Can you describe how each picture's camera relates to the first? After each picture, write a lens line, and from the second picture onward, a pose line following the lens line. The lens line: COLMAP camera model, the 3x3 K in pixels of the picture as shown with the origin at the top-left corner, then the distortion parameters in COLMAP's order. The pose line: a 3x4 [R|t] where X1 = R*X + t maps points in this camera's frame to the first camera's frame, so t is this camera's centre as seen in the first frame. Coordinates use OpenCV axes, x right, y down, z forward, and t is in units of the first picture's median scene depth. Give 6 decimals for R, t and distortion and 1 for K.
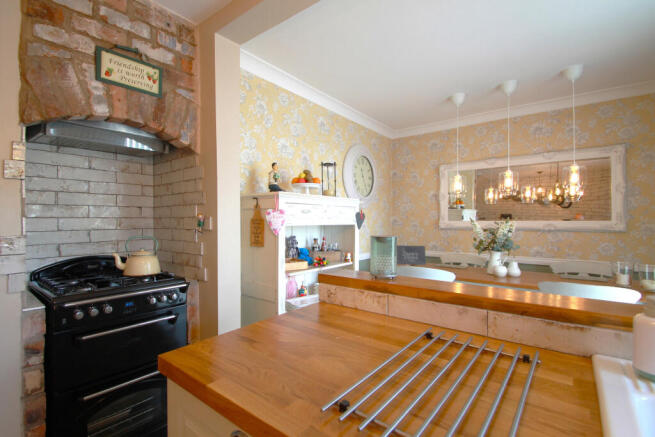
lens RADIAL K [[308.2, 0, 320.0], [0, 308.2, 217.9], [0, 0, 1]] dist [-0.001545, -0.000810]
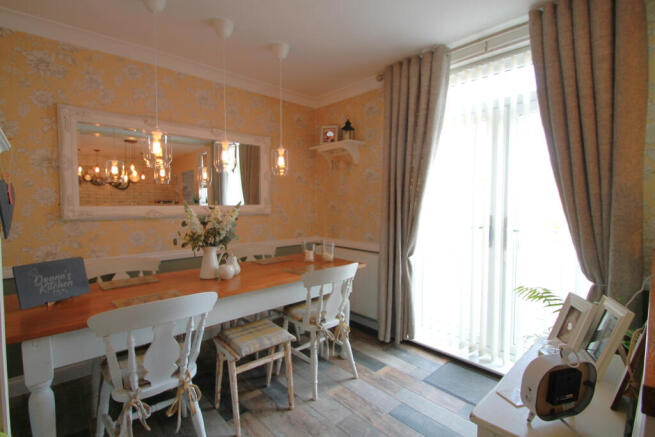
lens RADIAL K [[315.7, 0, 316.8], [0, 315.7, 218.3], [0, 0, 1]] dist [-0.000341, -0.000156]
pose [[0.159056, -0.039099, 0.986495, -0.177112], [0.000569, 0.999219, 0.039512, 0.015569], [-0.987269, -0.005724, 0.158954, 0.827338]]
